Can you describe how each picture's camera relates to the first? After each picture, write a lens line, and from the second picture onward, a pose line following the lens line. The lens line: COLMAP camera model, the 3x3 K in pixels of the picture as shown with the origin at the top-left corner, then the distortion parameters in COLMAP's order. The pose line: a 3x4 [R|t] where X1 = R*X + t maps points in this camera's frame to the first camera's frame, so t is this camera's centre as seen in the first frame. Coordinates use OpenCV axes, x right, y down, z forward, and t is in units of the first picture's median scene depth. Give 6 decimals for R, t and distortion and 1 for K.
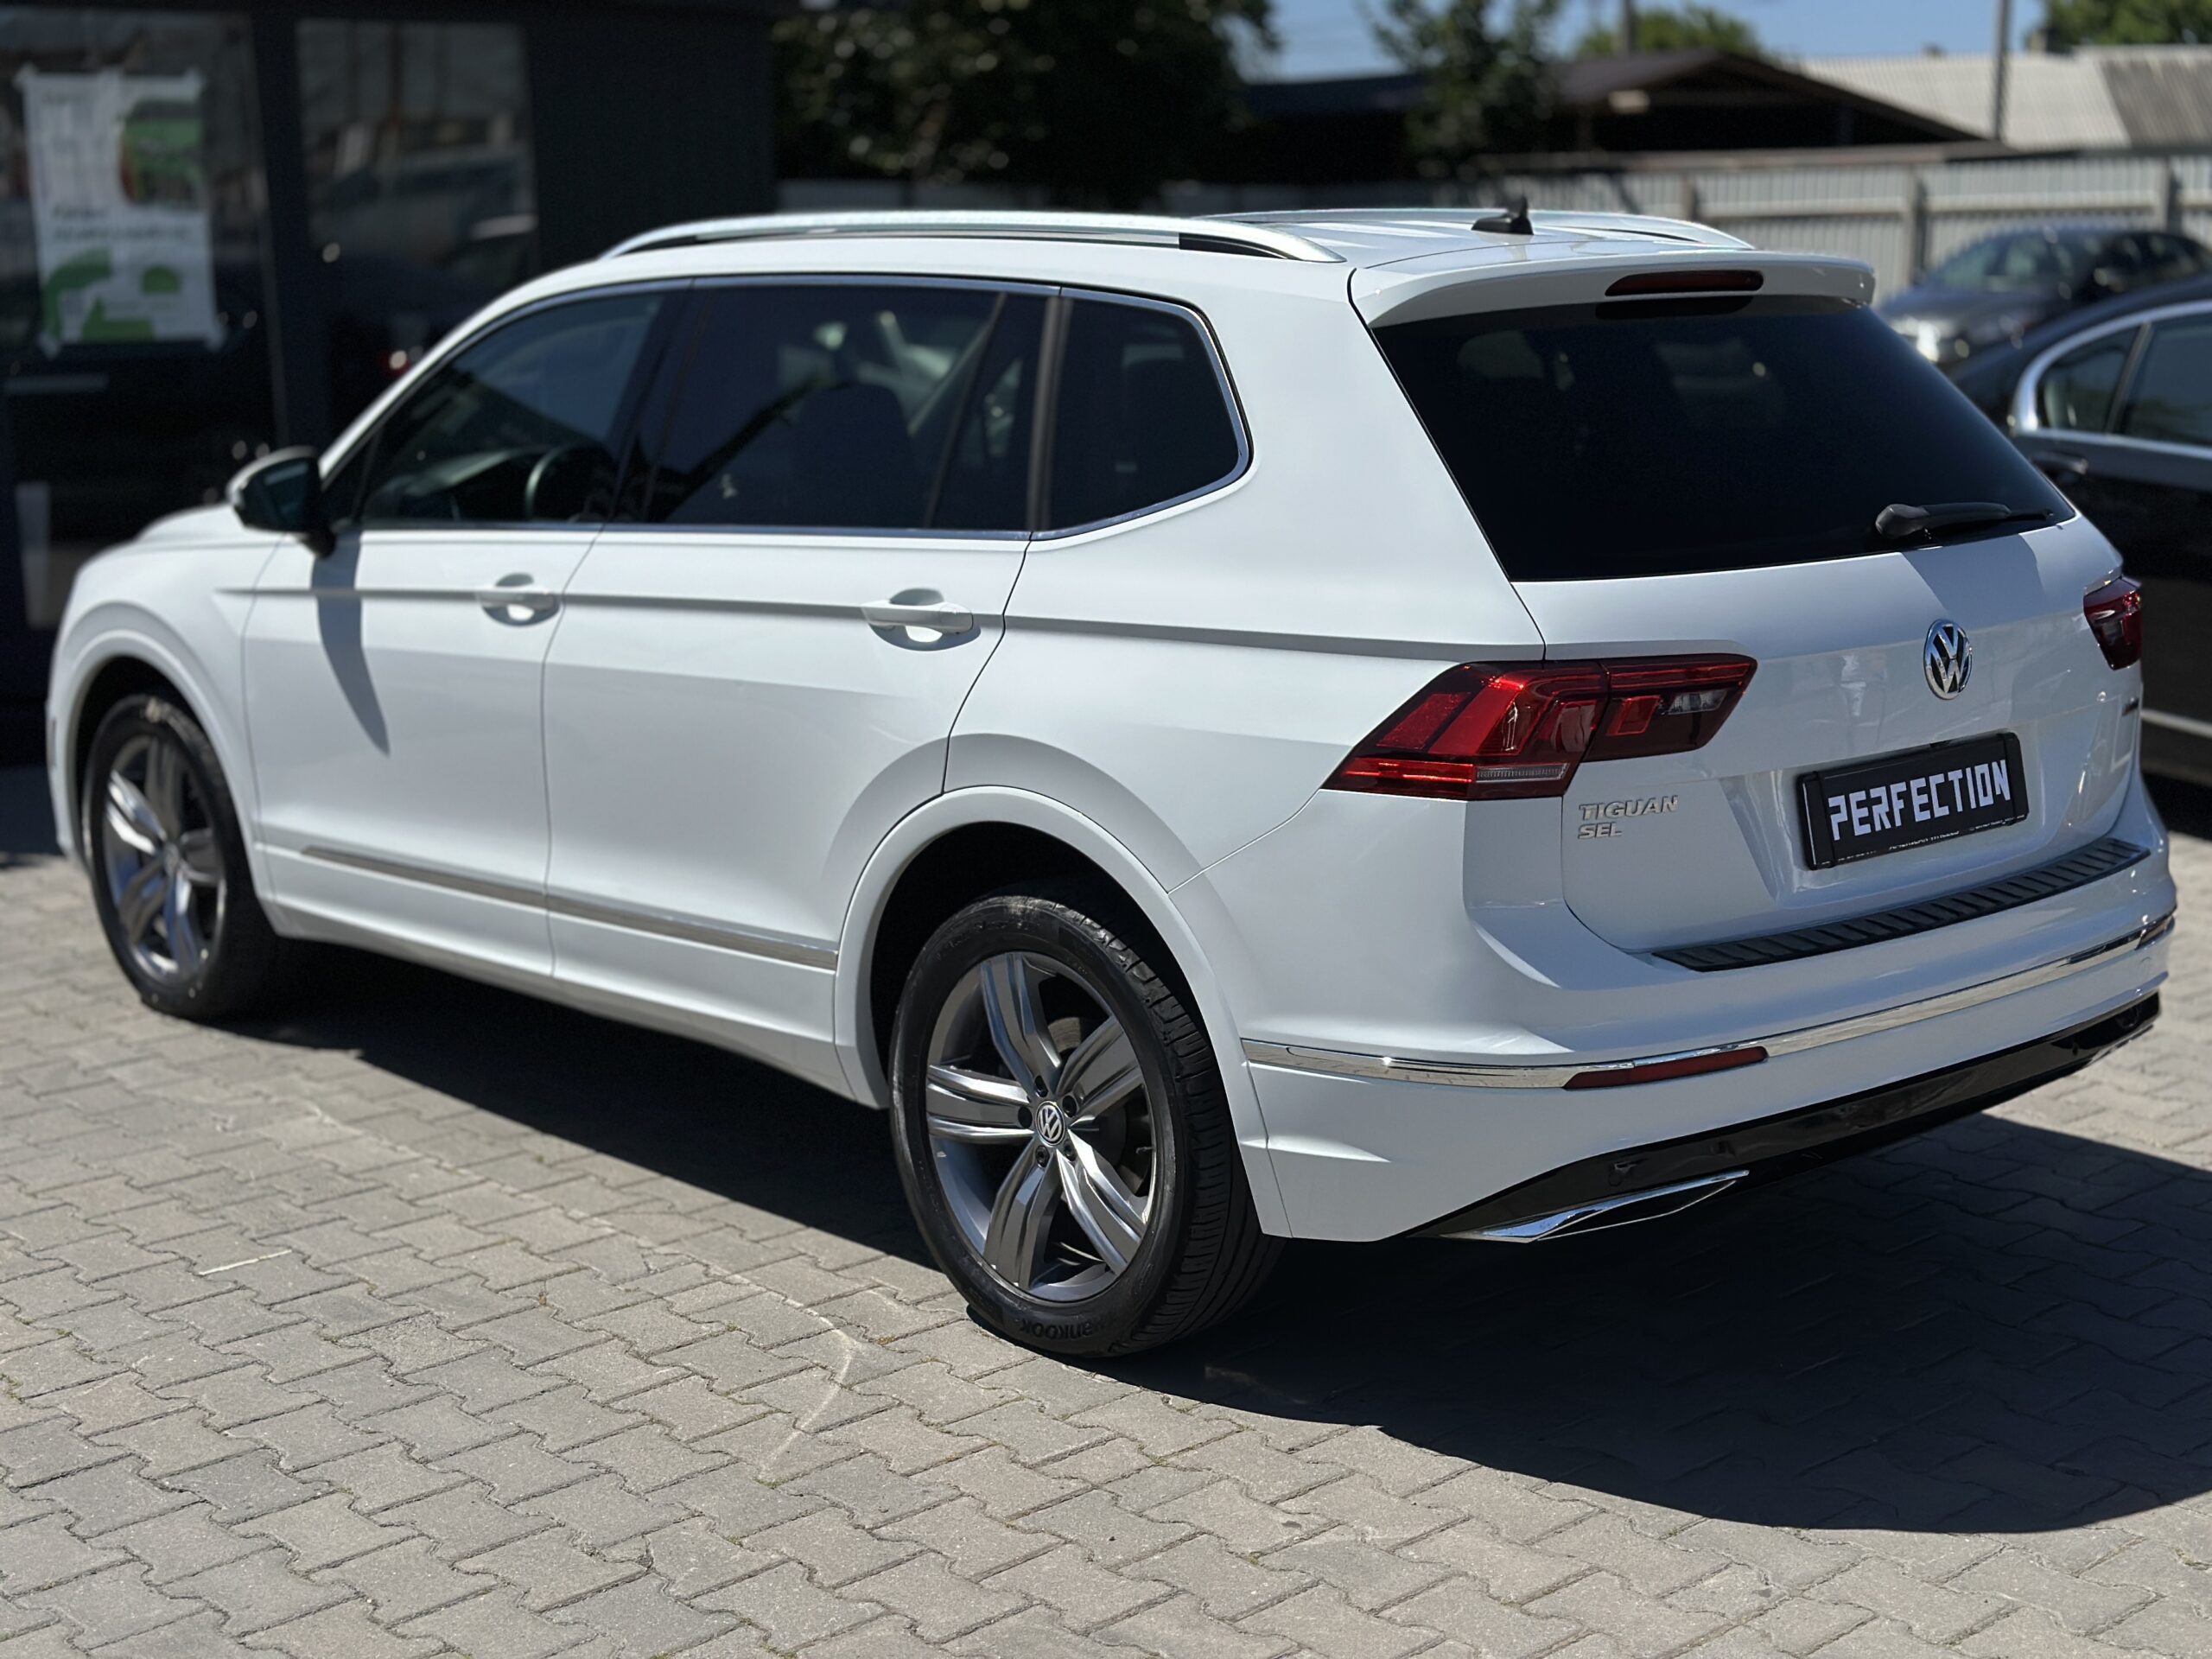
lens RADIAL K [[3089.2, 0, 1099.9], [0, 3089.2, 832.2], [0, 0, 1]] dist [0.124512, 0.000000]
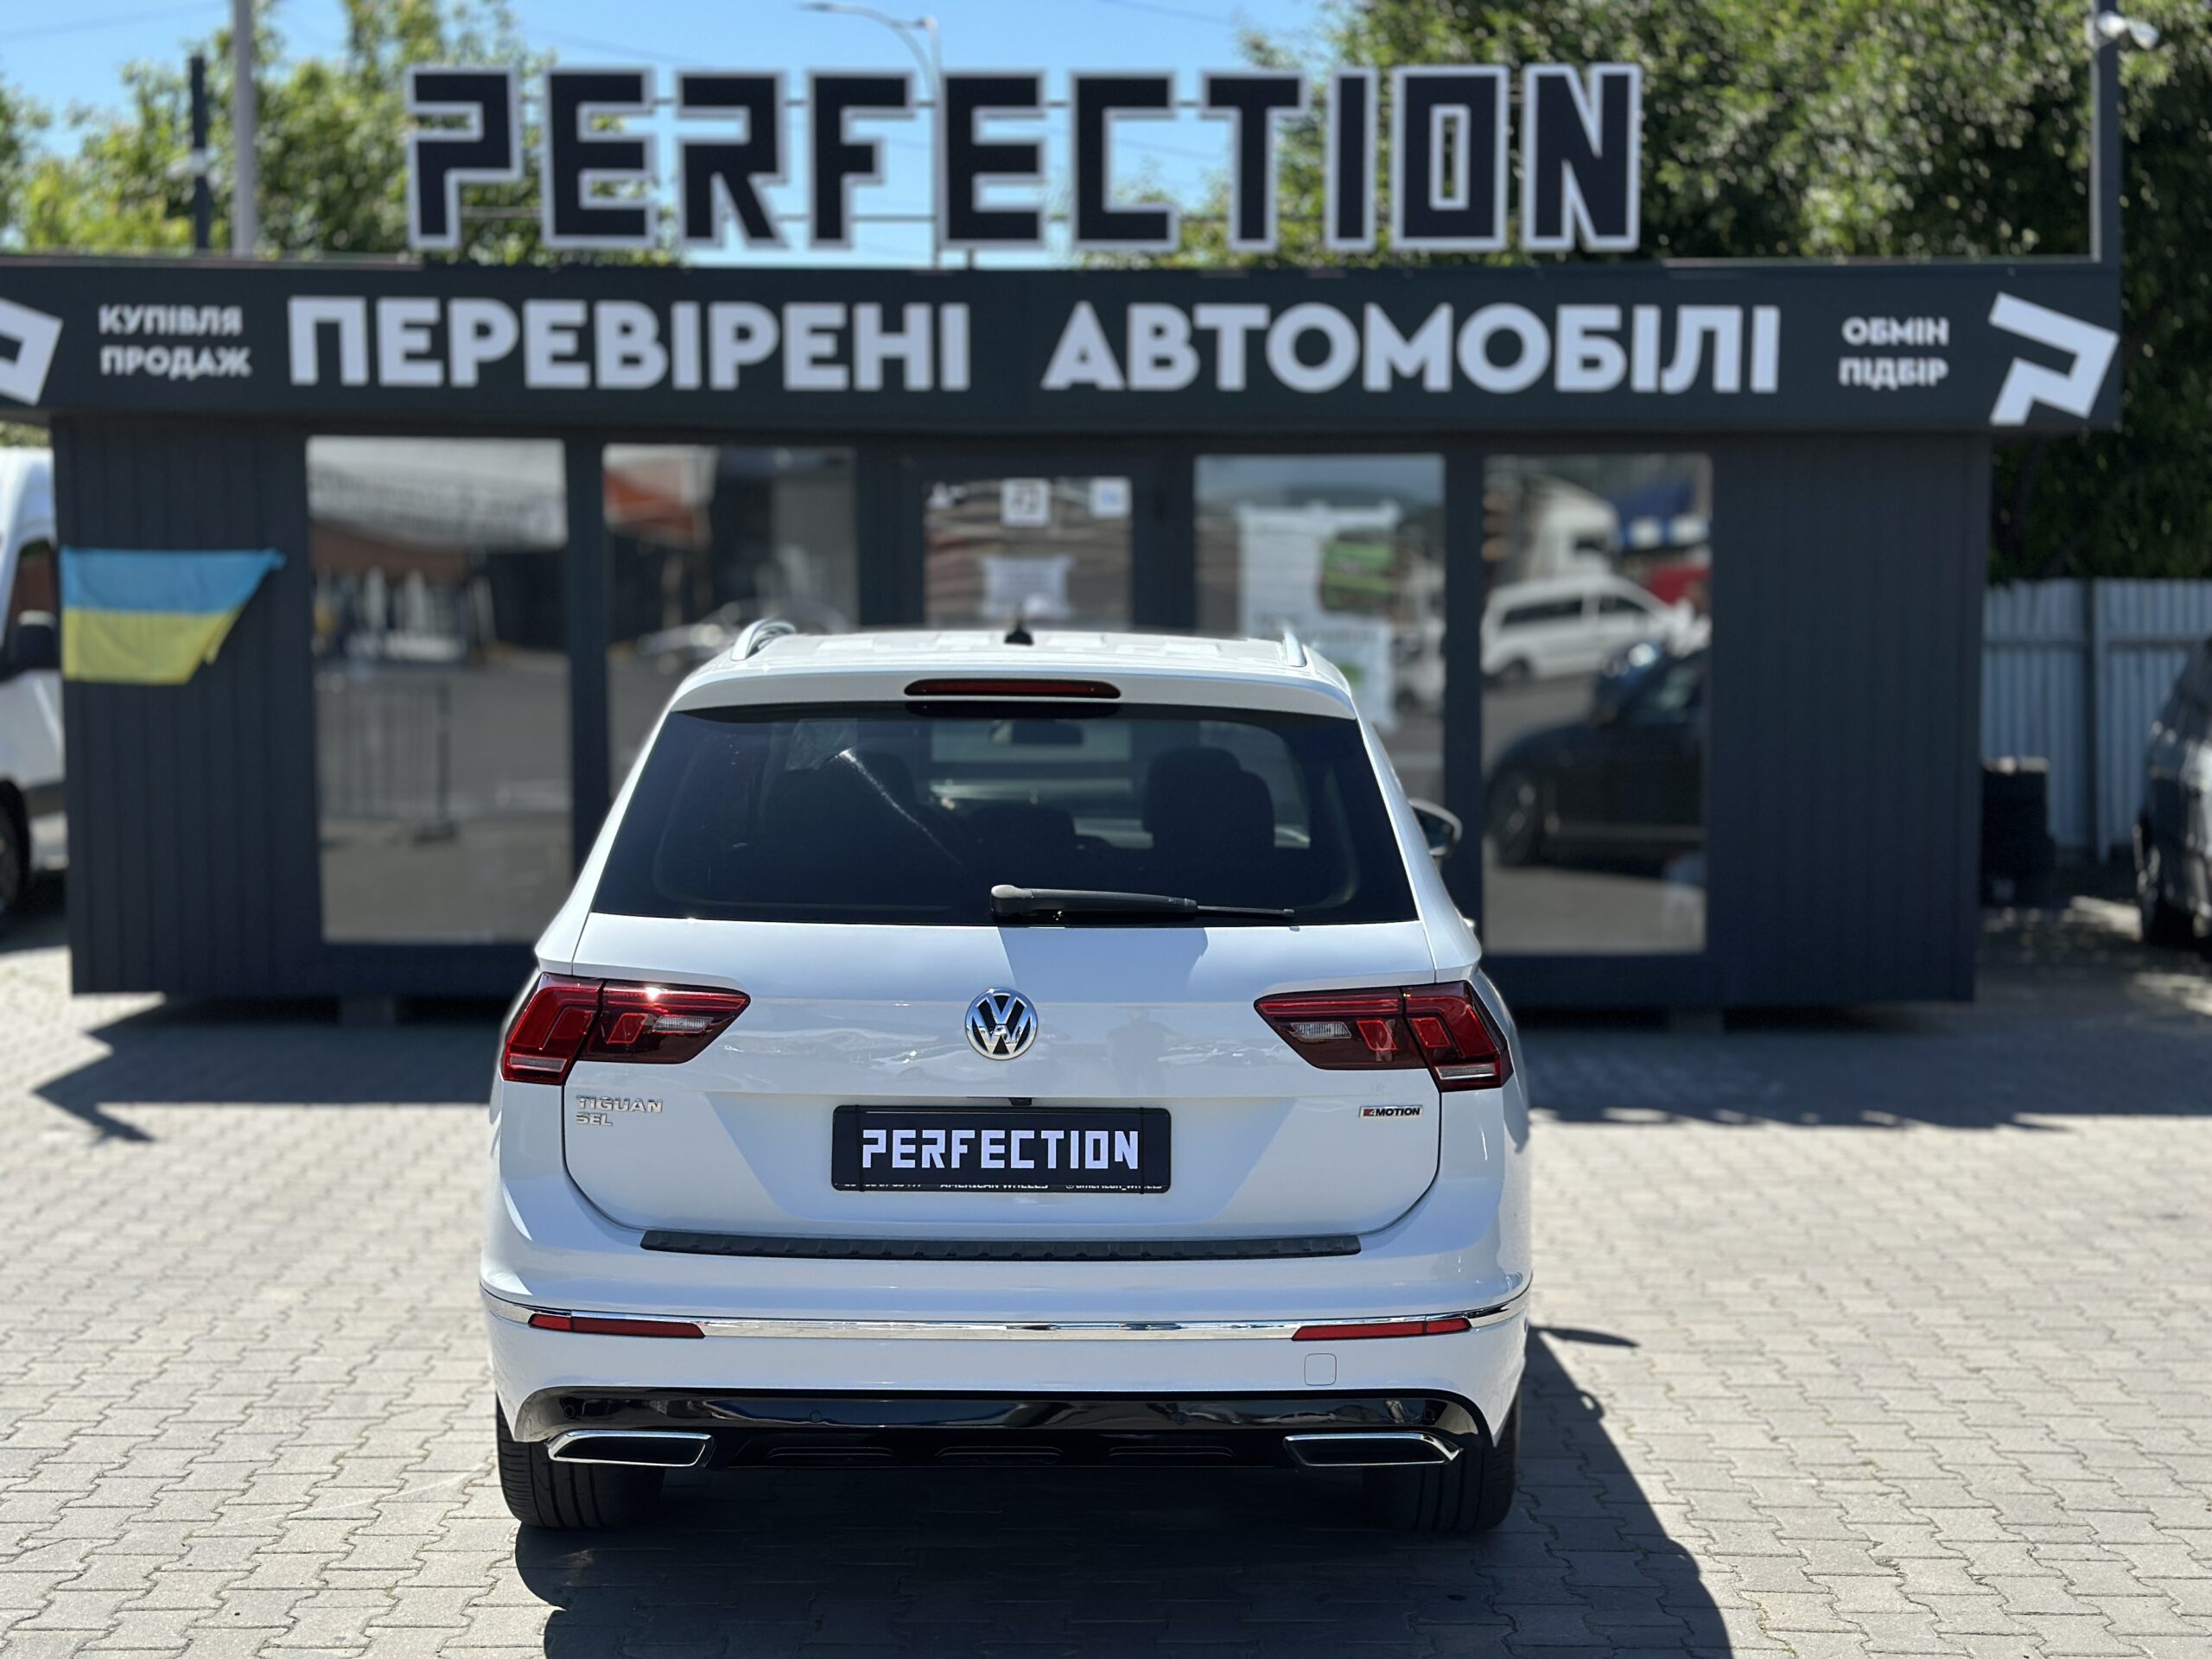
lens RADIAL K [[3089.2, 0, 1107.6], [0, 3089.2, 828.8], [0, 0, 1]] dist [0.124512, 0.000000]
pose [[0.741698, 0.058993, -0.668135, 1.035798], [-0.143410, 0.987037, -0.072049, -0.050163], [0.655224, 0.149255, 0.740543, 0.195633]]
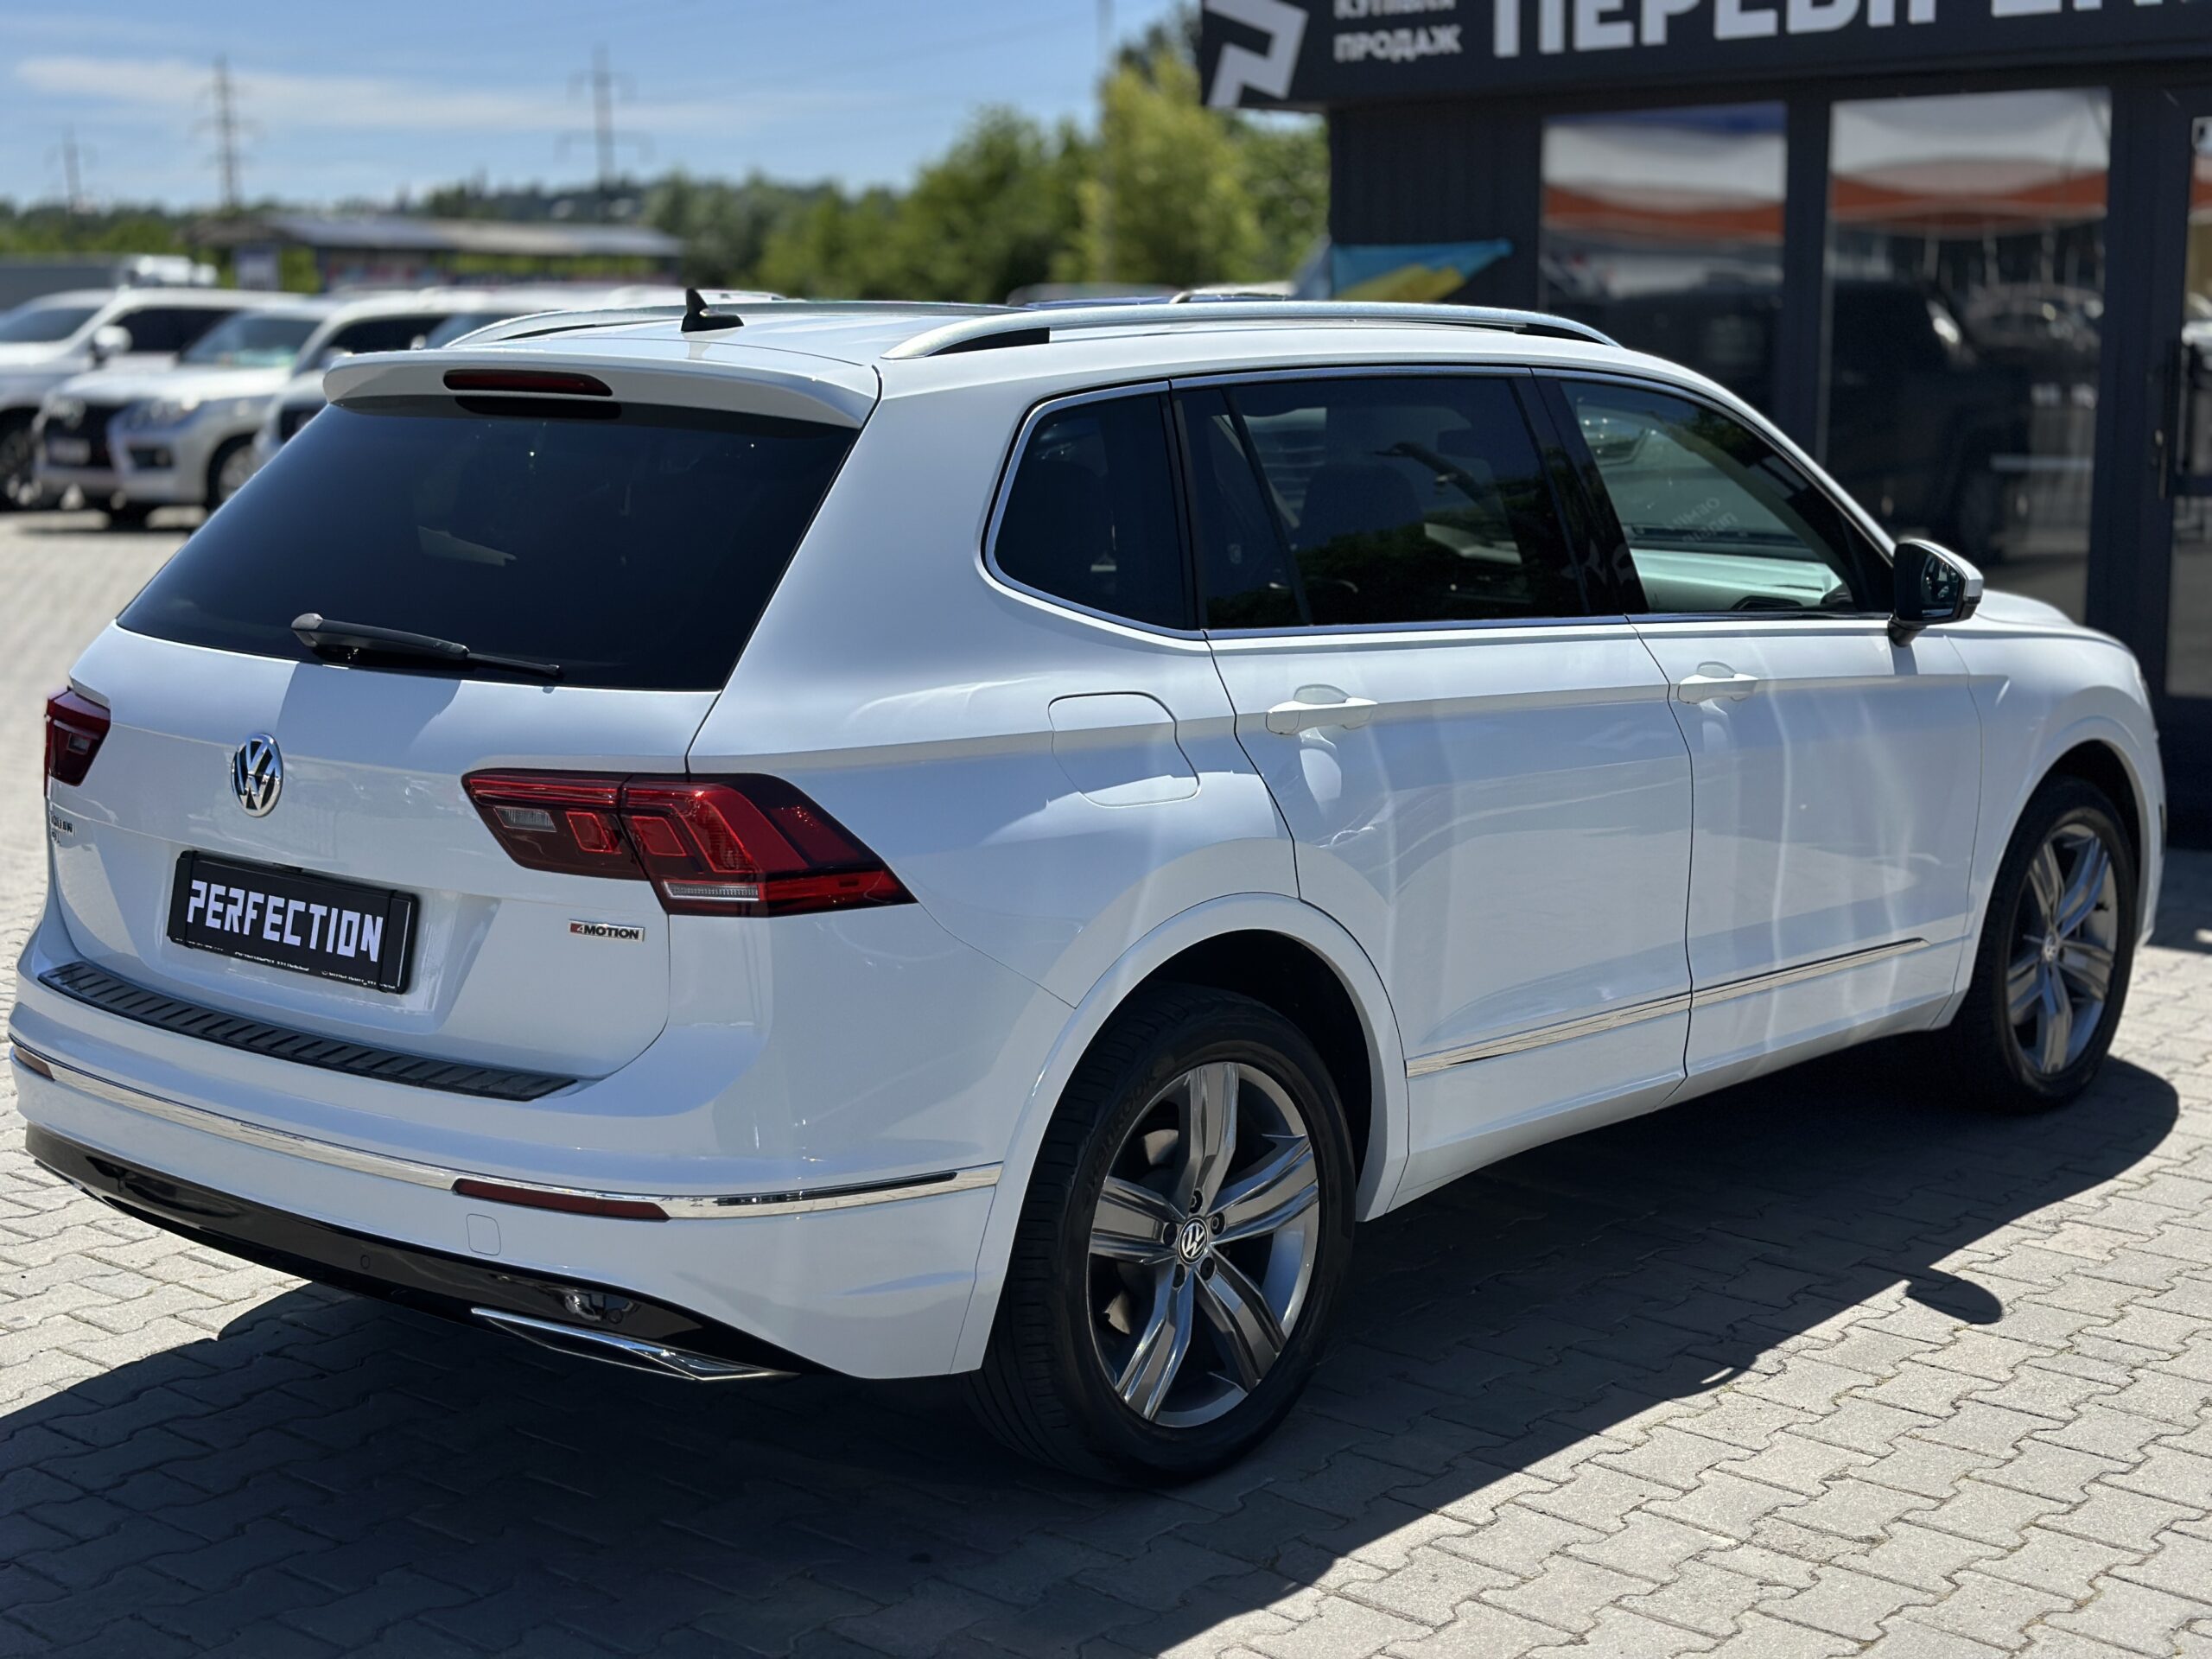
lens RADIAL K [[3089.2, 0, 1097.7], [0, 3089.2, 819.1], [0, 0, 1]] dist [0.124512, 0.000000]
pose [[0.121821, 0.168651, -0.978119, 1.242868], [-0.191887, 0.970869, 0.143502, -0.229281], [0.973827, 0.170207, 0.150634, 1.110508]]
